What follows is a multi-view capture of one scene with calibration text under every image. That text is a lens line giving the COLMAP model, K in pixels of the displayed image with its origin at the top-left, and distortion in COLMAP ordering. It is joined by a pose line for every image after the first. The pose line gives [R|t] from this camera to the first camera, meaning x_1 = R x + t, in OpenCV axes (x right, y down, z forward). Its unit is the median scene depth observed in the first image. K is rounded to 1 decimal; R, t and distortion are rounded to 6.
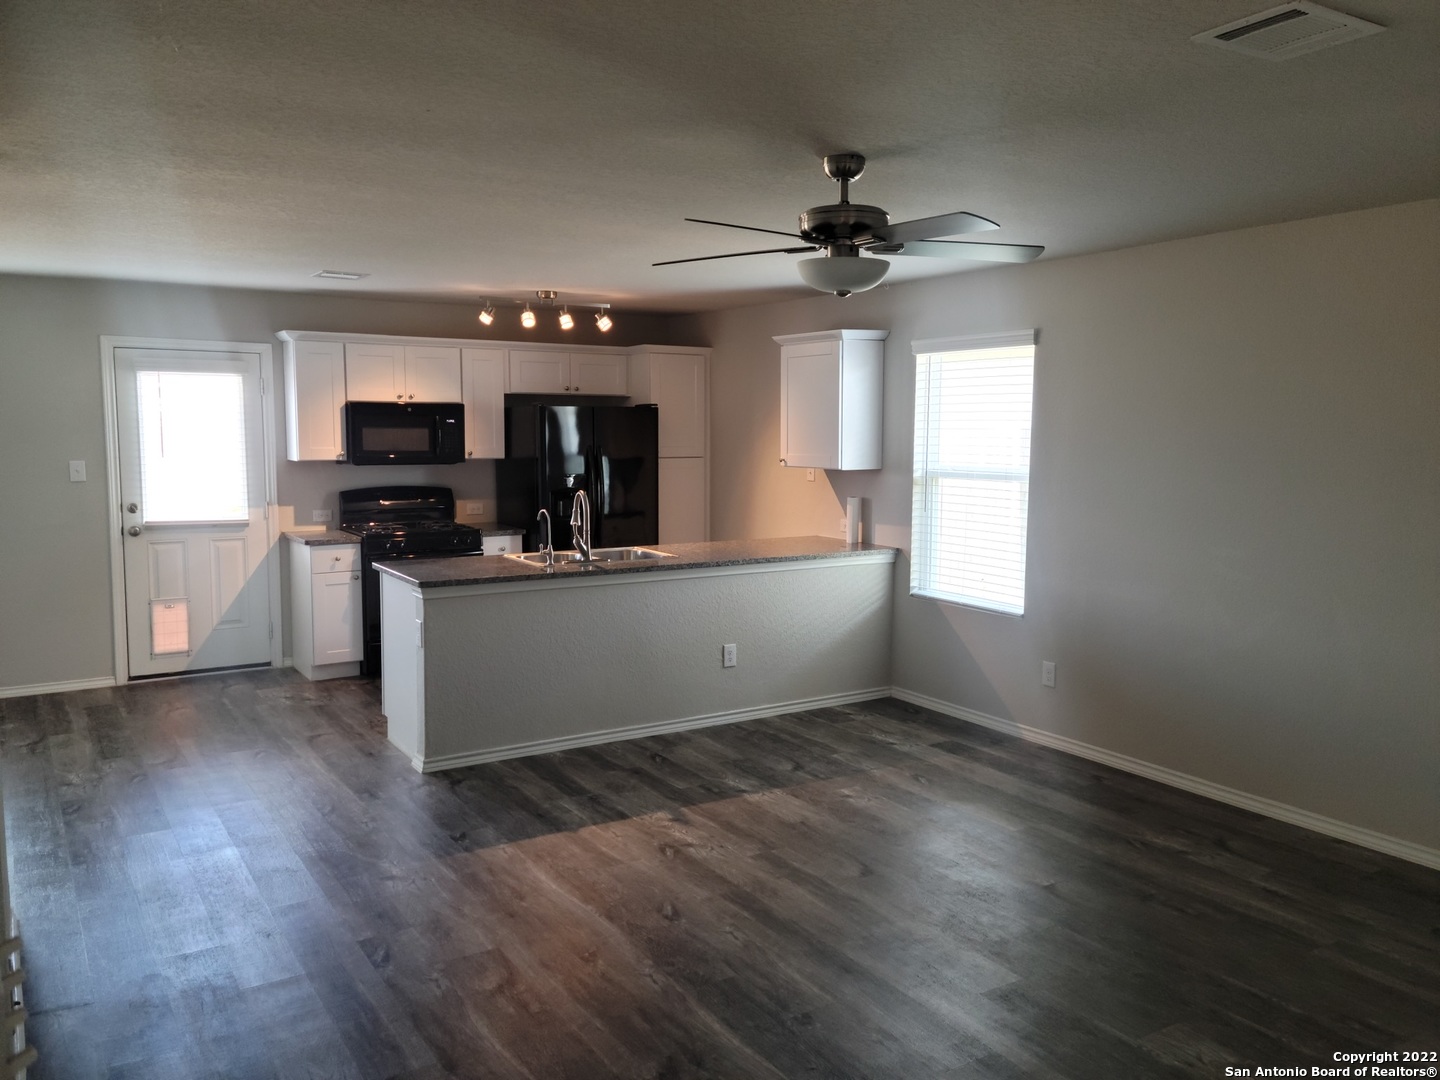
lens RADIAL K [[1142.7, 0, 729.9], [0, 1142.7, 538.4], [0, 0, 1]] dist [0.079622, -0.044119]
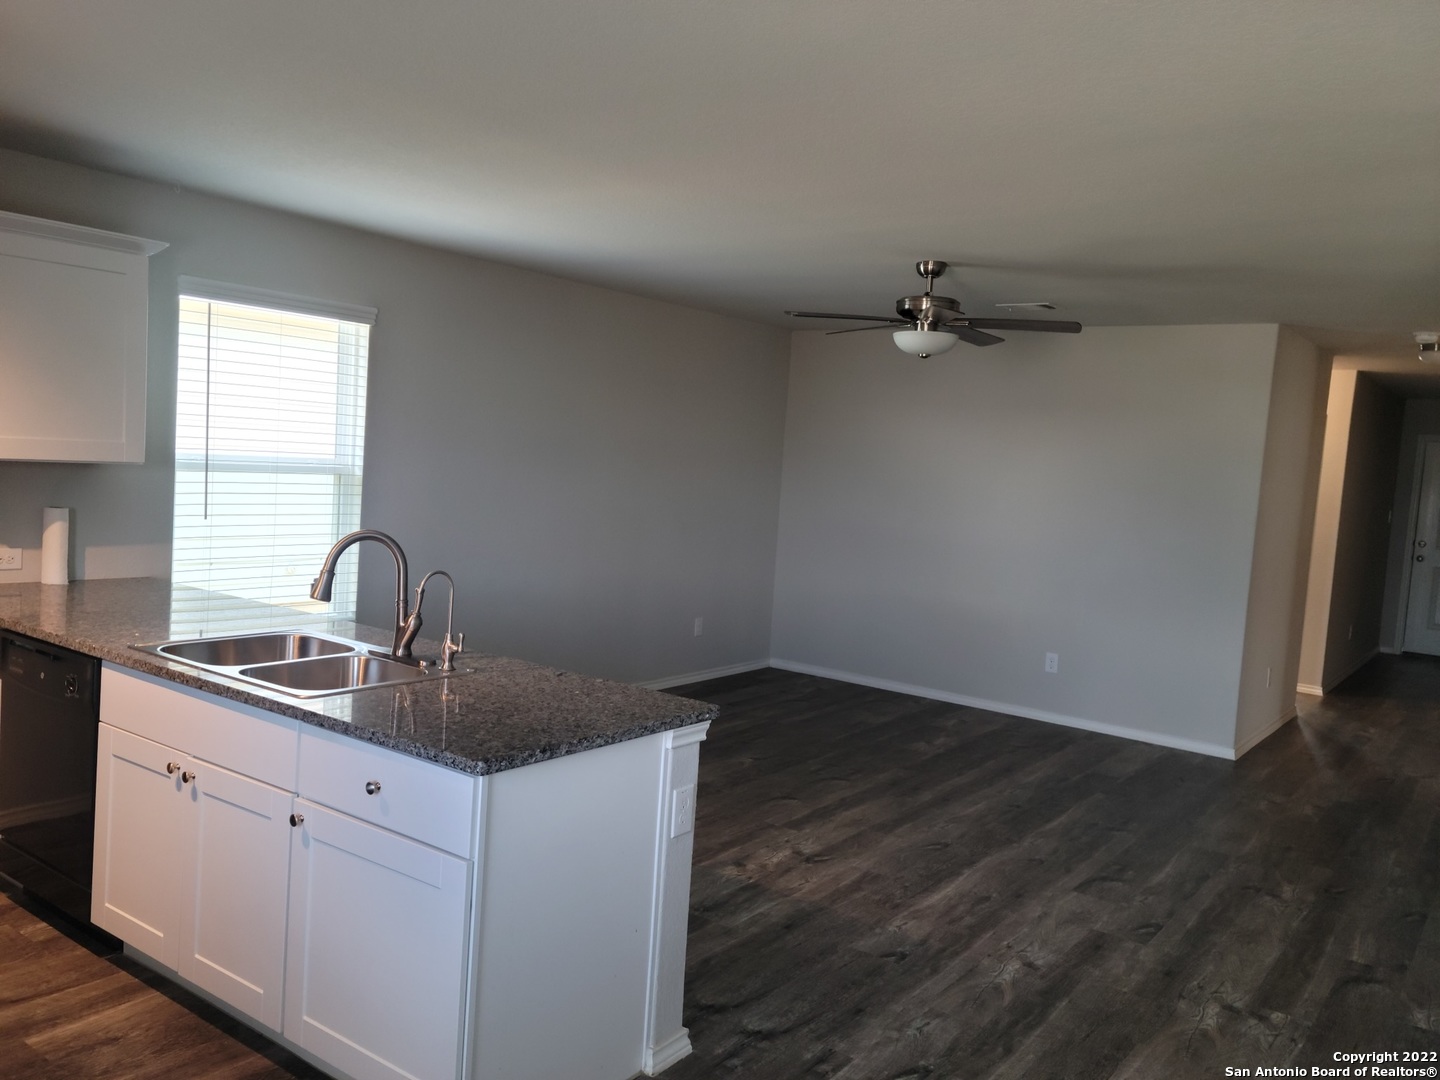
lens RADIAL K [[1142.7, 0, 724.0], [0, 1142.7, 544.2], [0, 0, 1]] dist [0.079622, -0.044119]
pose [[-0.371614, -0.104674, 0.922467, -0.572838], [0.023219, 0.992265, 0.121948, -0.080845], [-0.928097, 0.066736, -0.366310, 0.878638]]
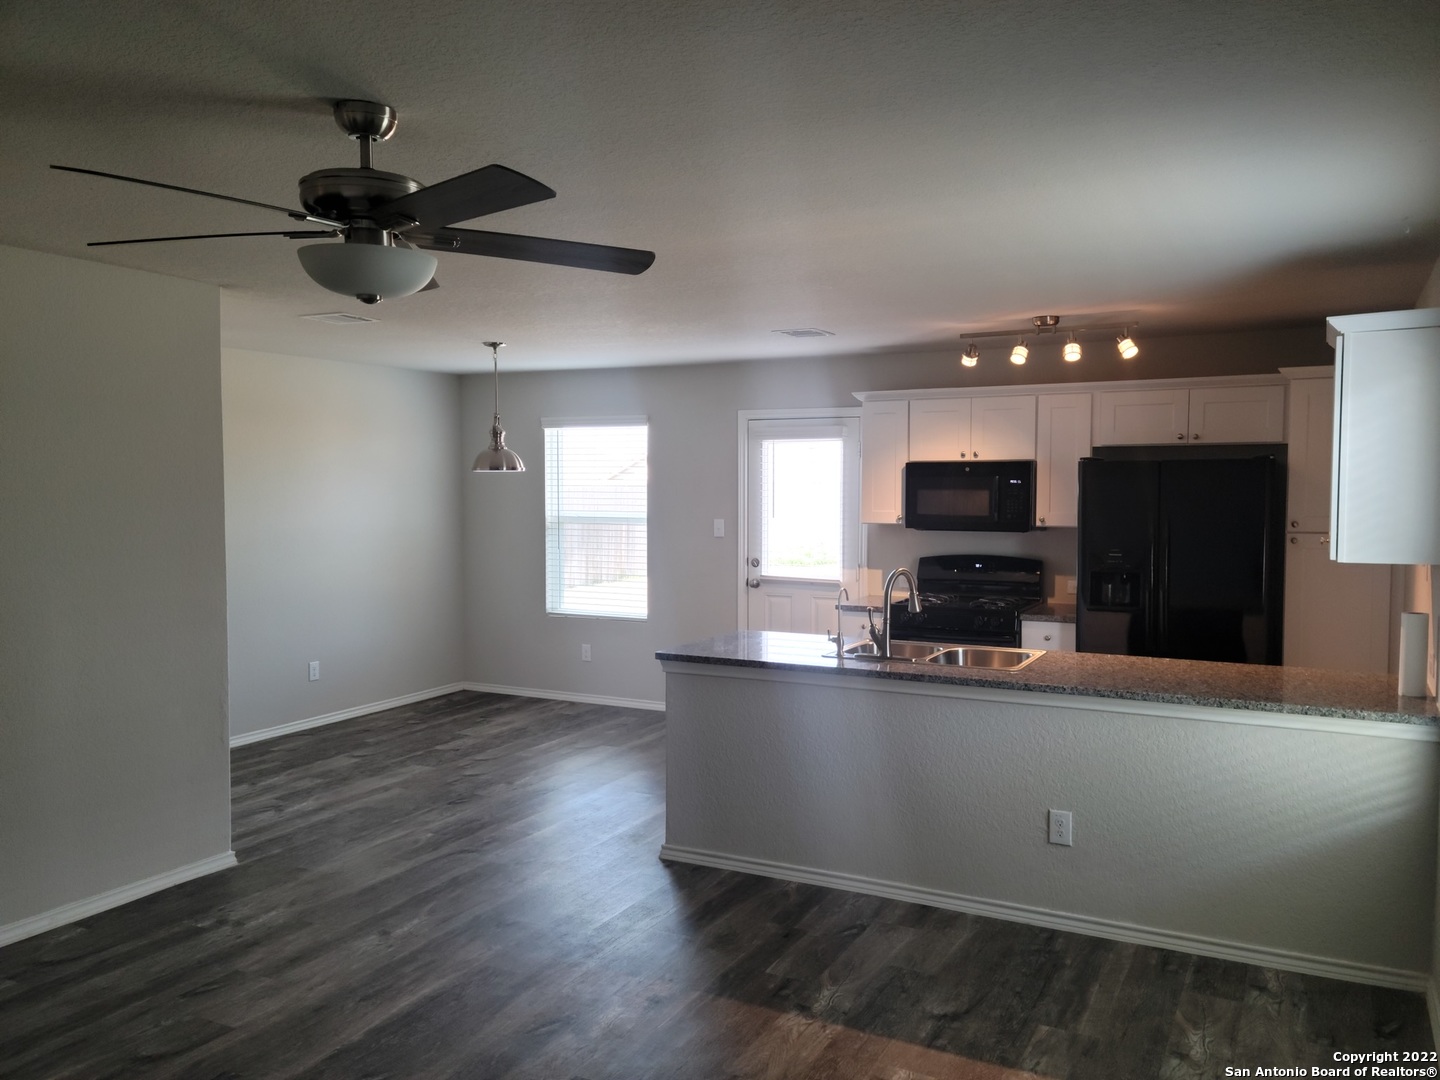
lens RADIAL K [[1142.7, 0, 723.6], [0, 1142.7, 548.7], [0, 0, 1]] dist [0.079622, -0.044119]
pose [[0.508249, 0.045574, -0.860004, 0.412868], [-0.082414, 0.996590, 0.004106, -0.041053], [0.857258, 0.068790, 0.510271, 0.412118]]
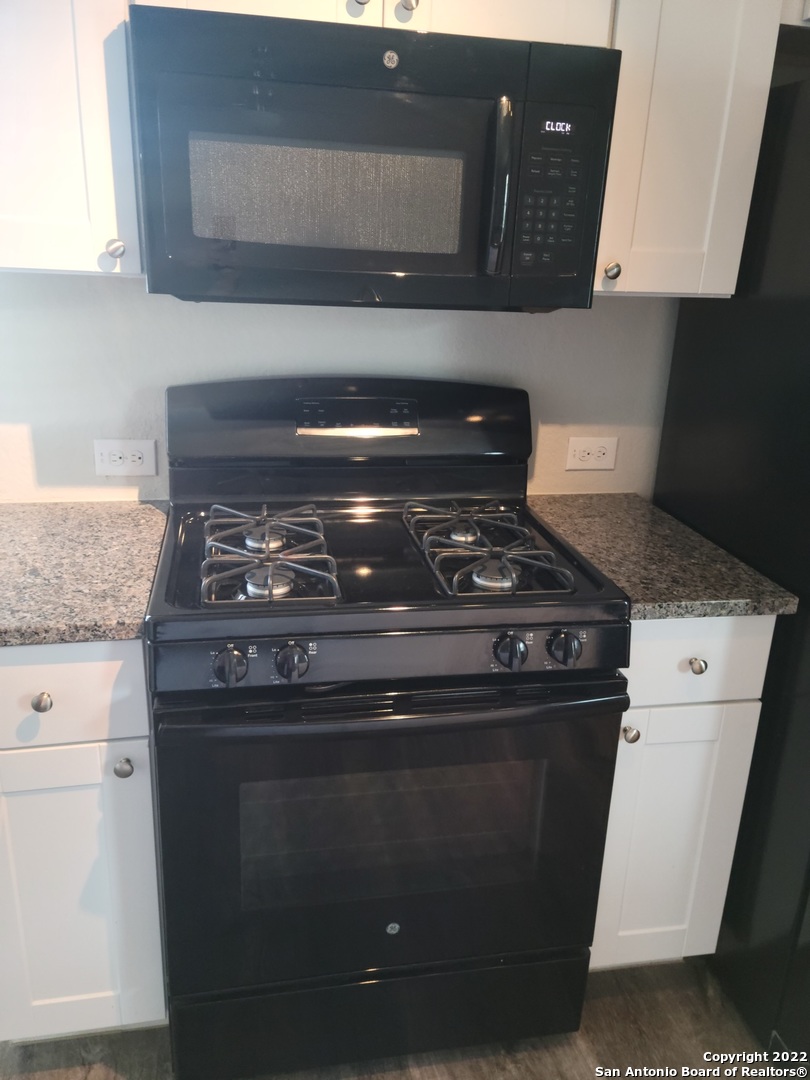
lens RADIAL K [[857.0, 0, 428.9], [0, 857.0, 546.5], [0, 0, 1]] dist [0.079622, -0.044119]
pose [[0.936355, 0.149880, -0.317452, -0.212293], [-0.073560, 0.967972, 0.240040, -0.063440], [0.343262, -0.201410, 0.917390, 0.867838]]
